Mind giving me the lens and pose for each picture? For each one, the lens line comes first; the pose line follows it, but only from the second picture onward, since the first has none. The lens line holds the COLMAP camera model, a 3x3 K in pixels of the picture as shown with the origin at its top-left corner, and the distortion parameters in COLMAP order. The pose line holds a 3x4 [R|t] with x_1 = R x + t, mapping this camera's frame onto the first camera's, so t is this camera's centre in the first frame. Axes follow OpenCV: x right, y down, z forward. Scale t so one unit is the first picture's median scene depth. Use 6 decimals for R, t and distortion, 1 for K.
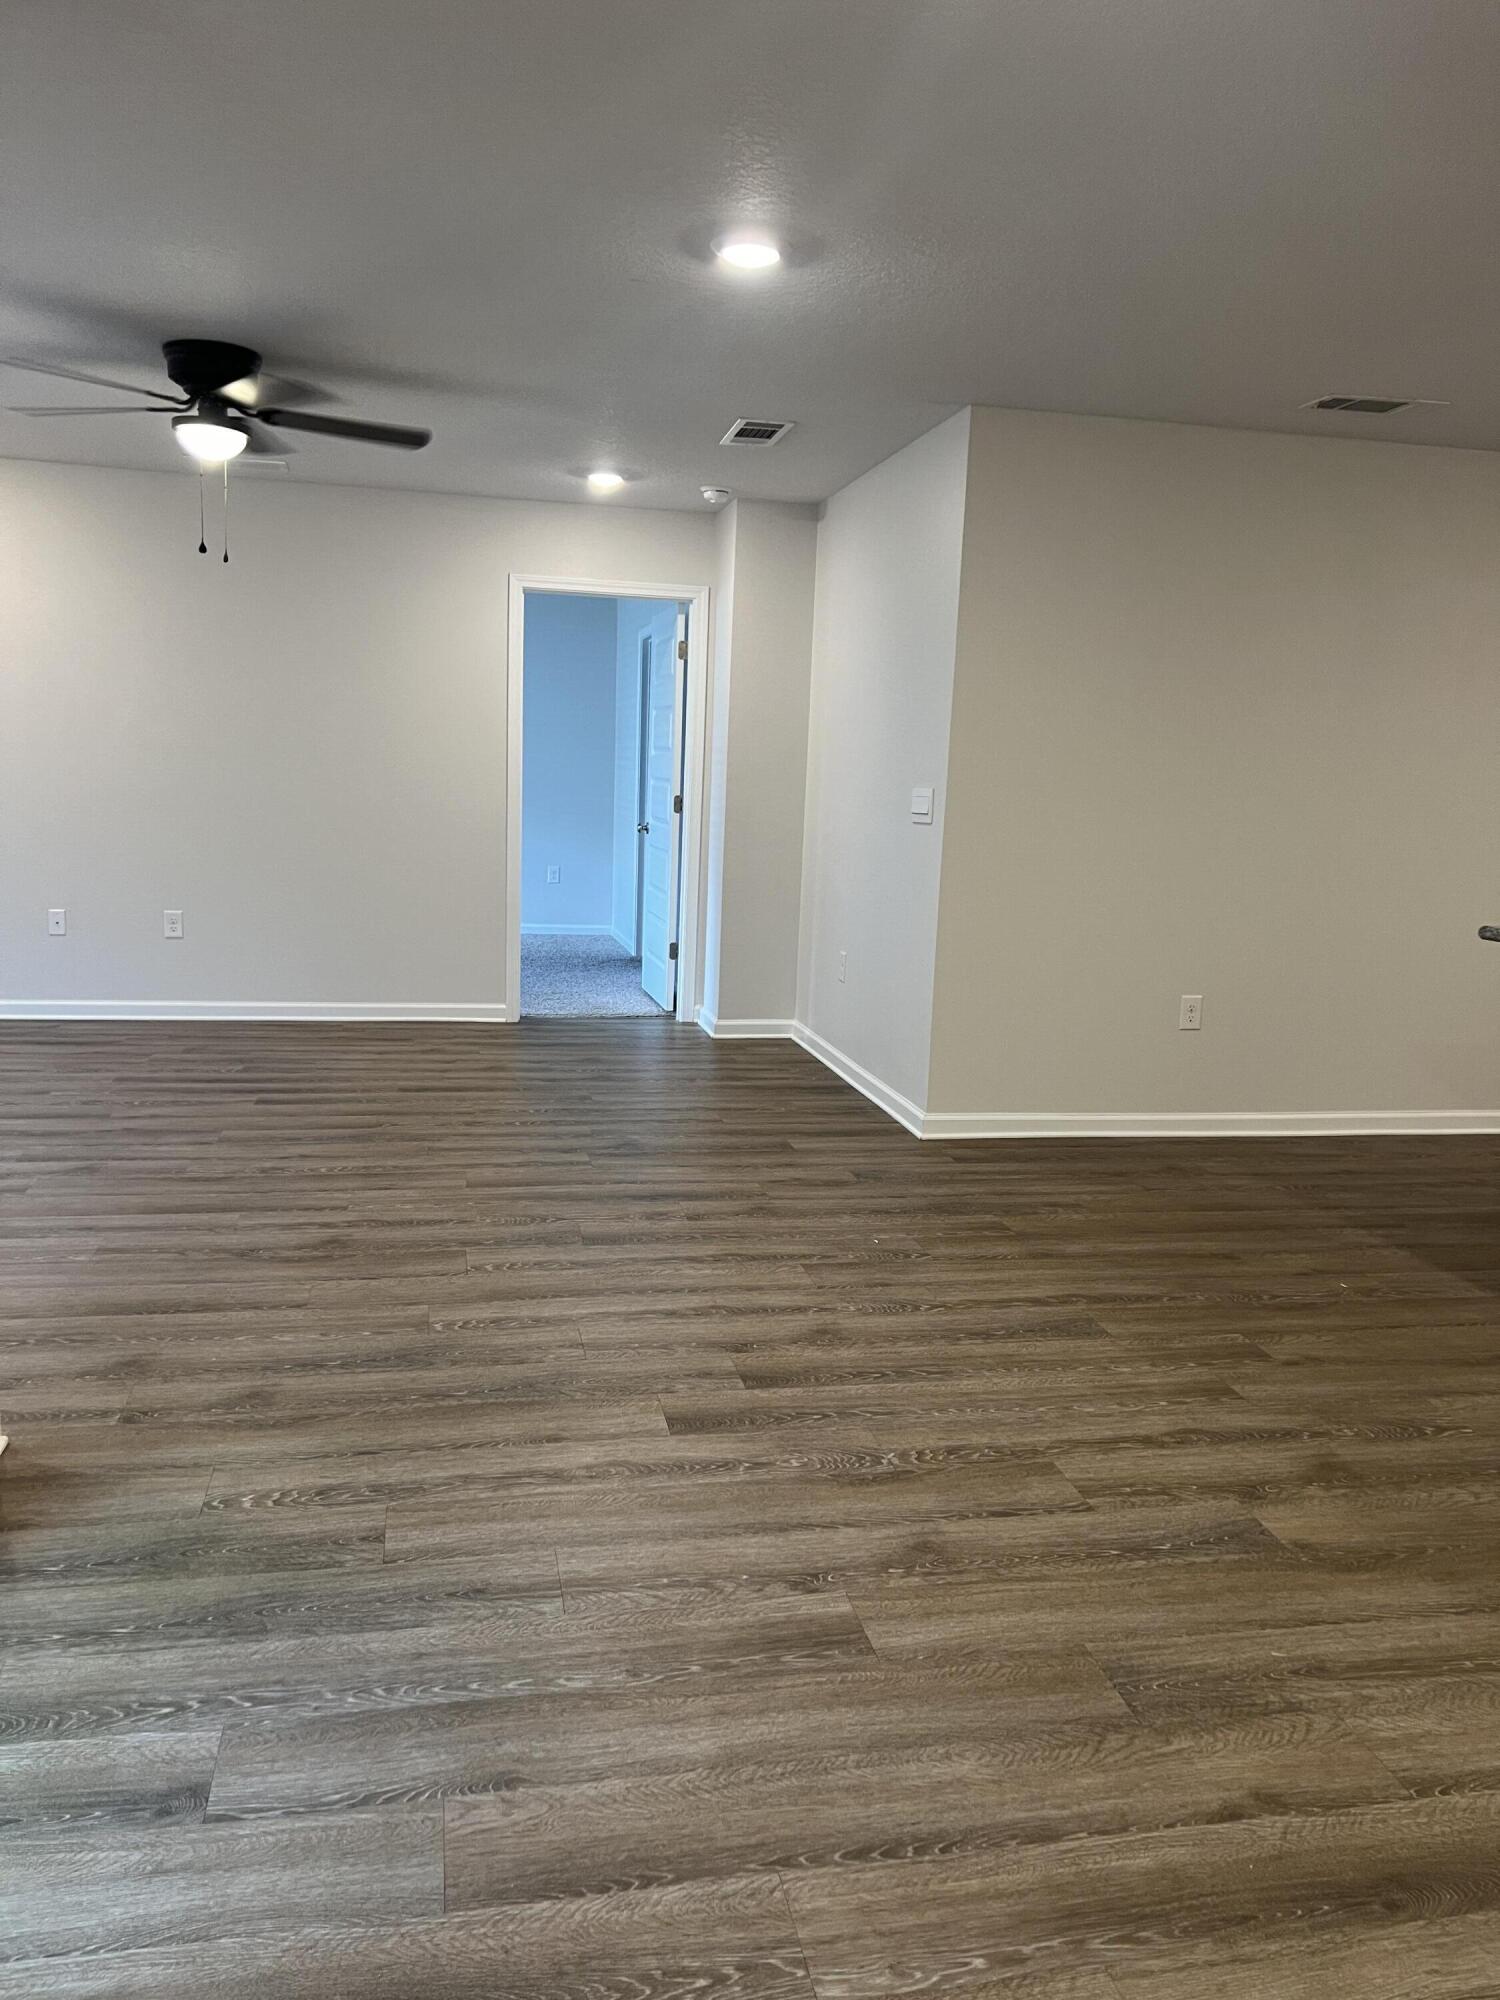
lens RADIAL K [[1505.1, 0, 729.3], [0, 1505.1, 987.7], [0, 0, 1]] dist [0.054739, -0.044243]
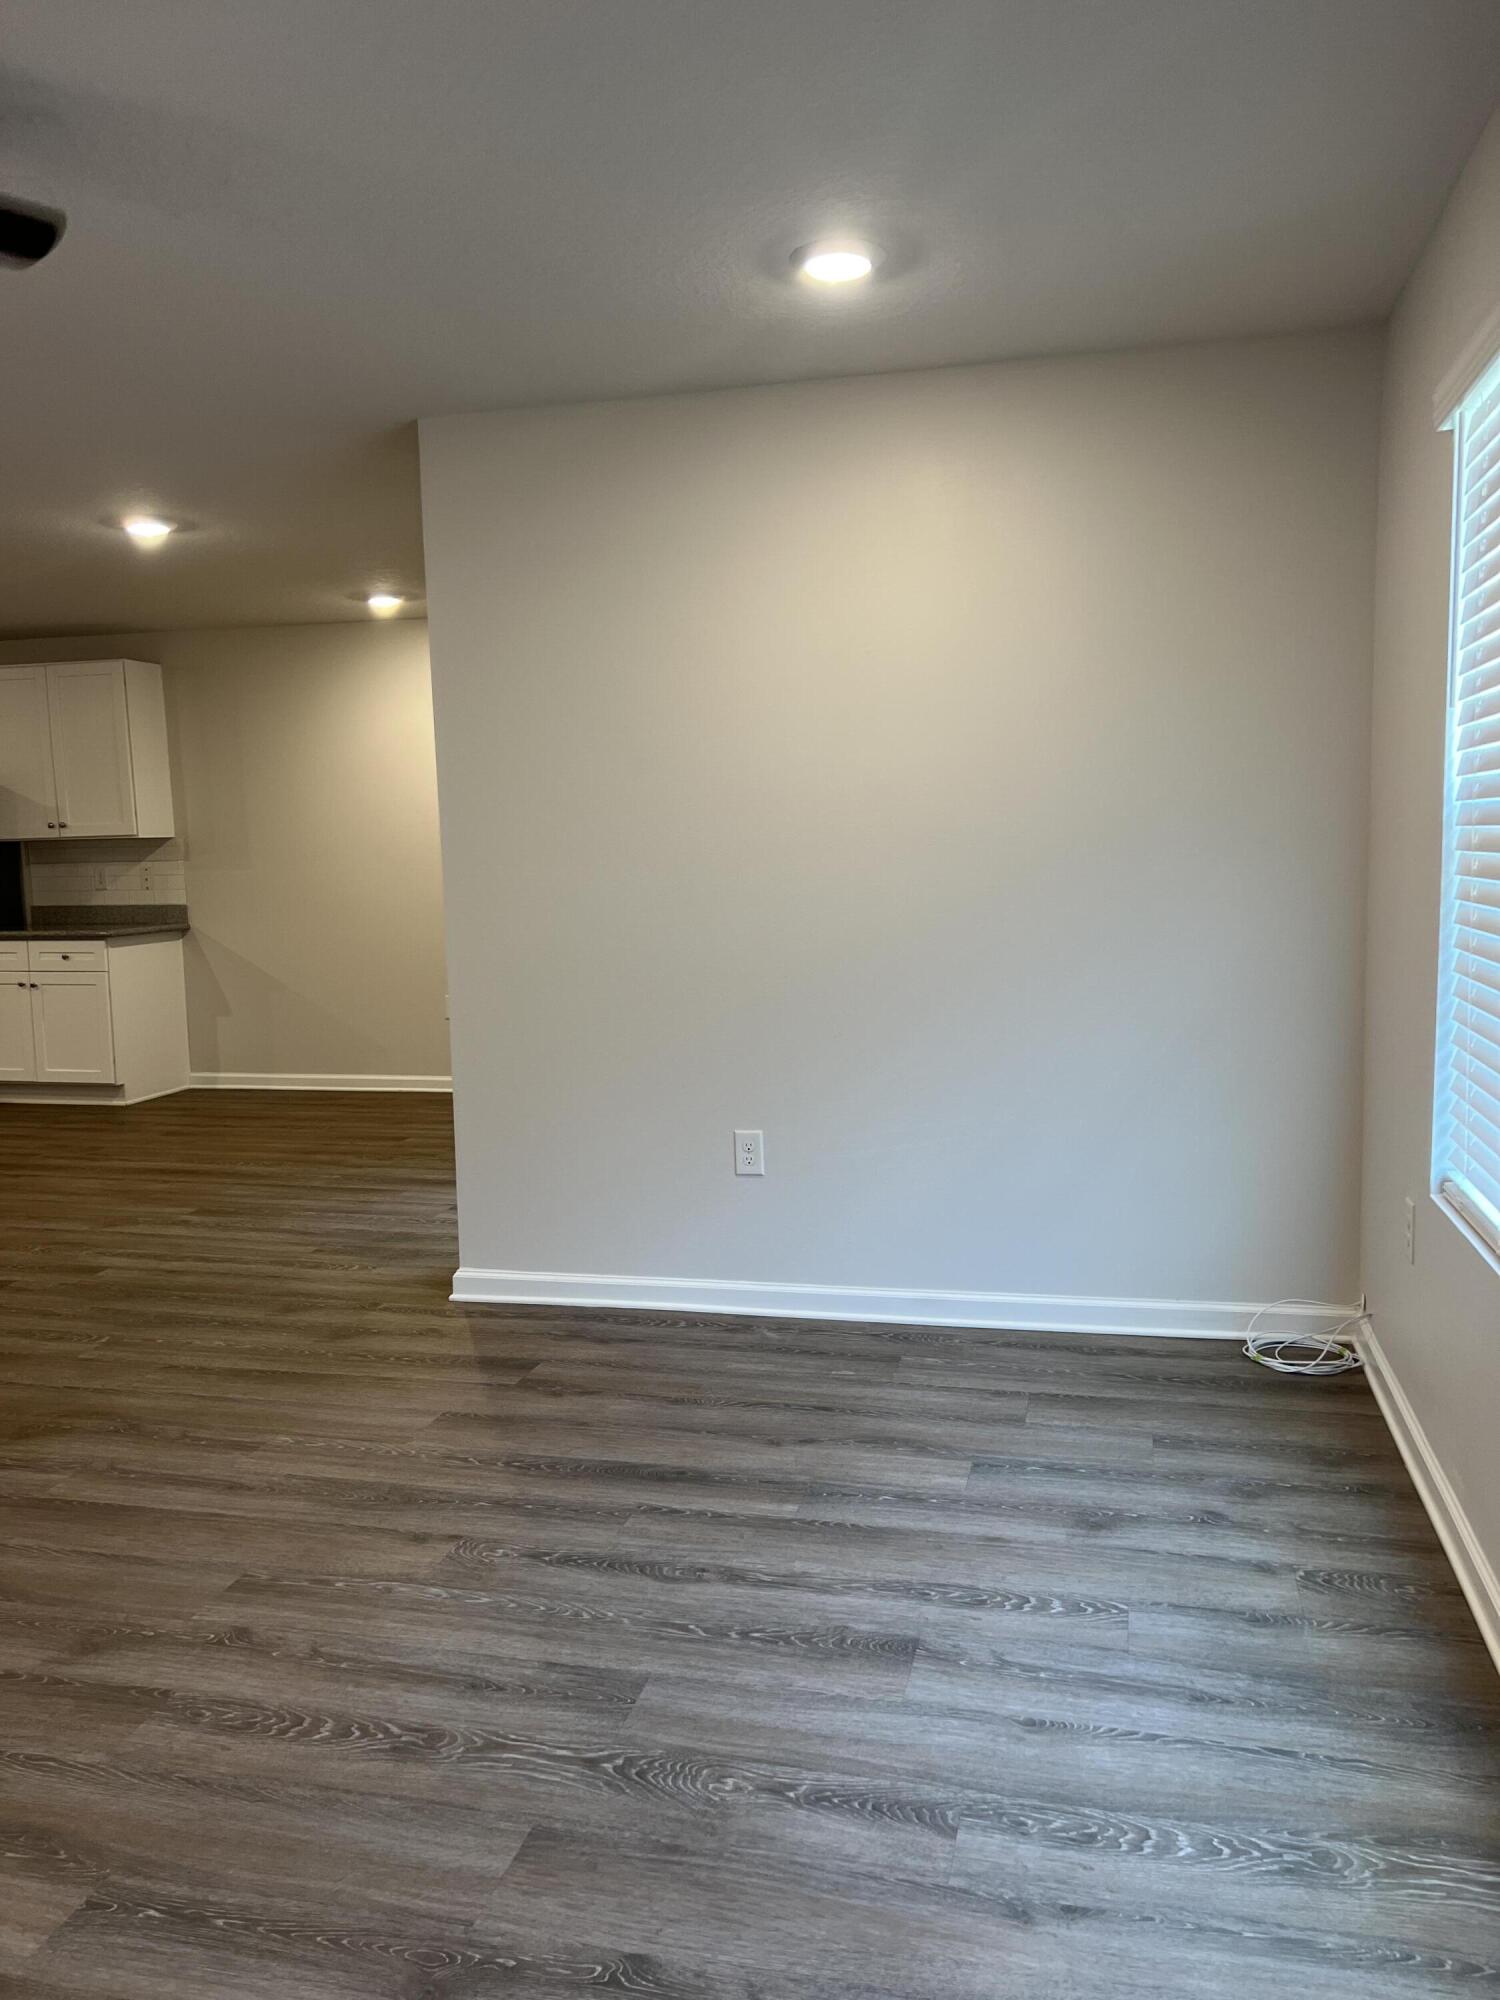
lens RADIAL K [[1502.0, 0, 754.6], [0, 1502.0, 1007.8], [0, 0, 1]] dist [0.070992, -0.077326]
pose [[-0.904710, -0.066783, 0.420761, -1.238321], [0.050314, 0.963976, 0.261186, -0.339788], [-0.423047, 0.257467, -0.868759, 1.904075]]
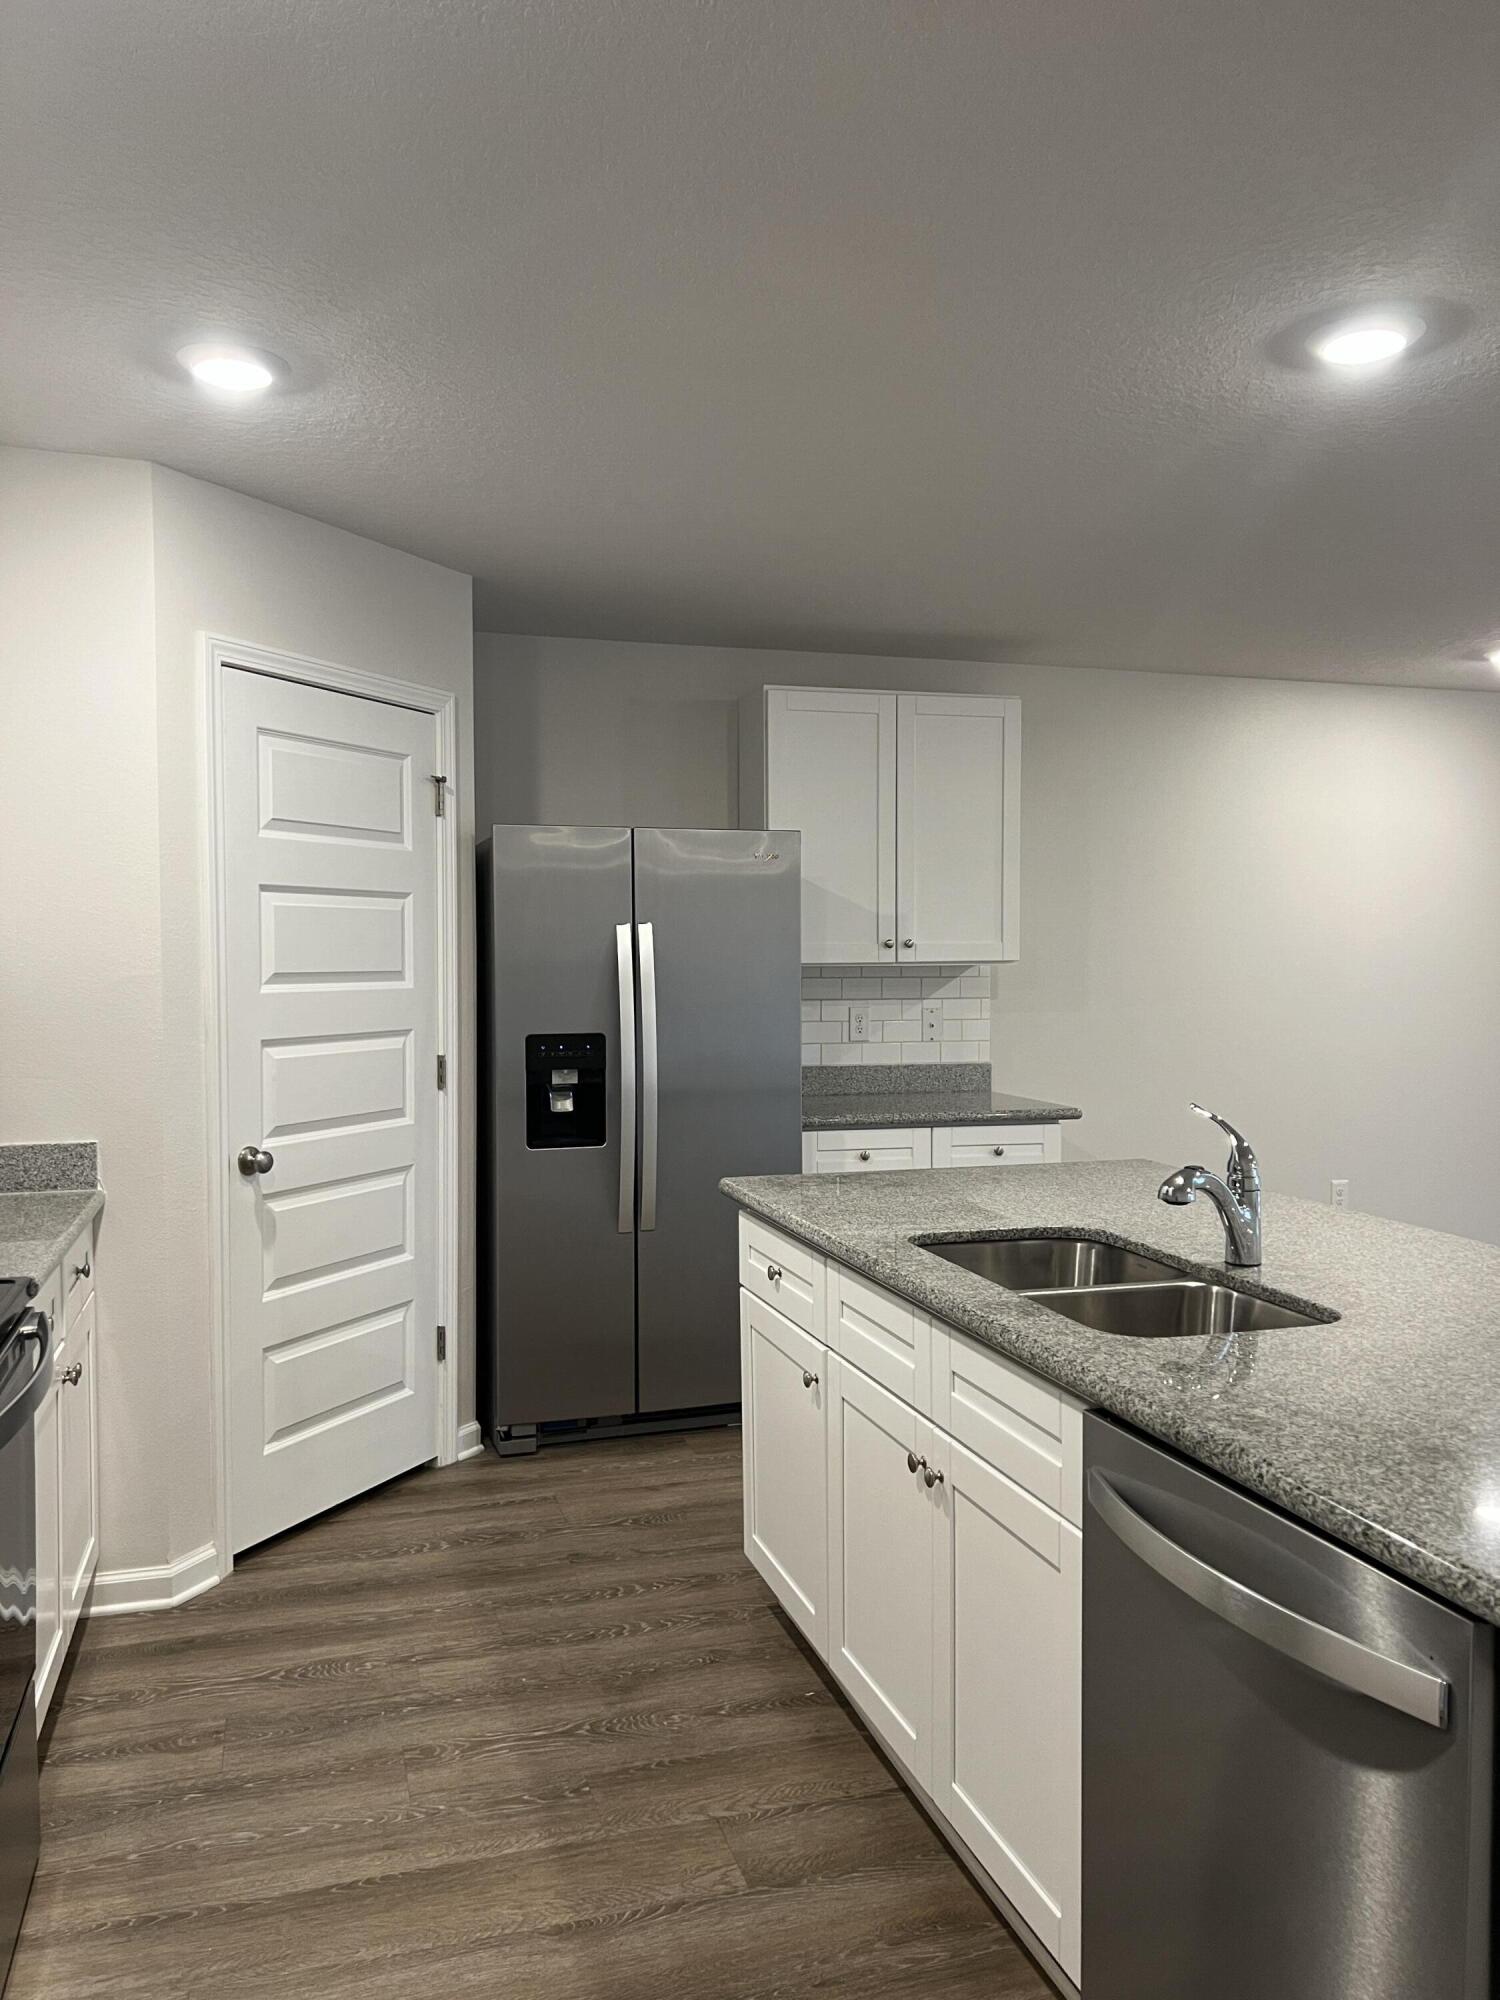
lens RADIAL K [[1488.2, 0, 742.0], [0, 1488.2, 1007.3], [0, 0, 1]] dist [0.056876, -0.060774]
pose [[-0.995072, -0.040362, -0.090570, 1.210088], [-0.056078, 0.982373, 0.178322, -0.235127], [0.081776, 0.182523, -0.979795, 1.665616]]
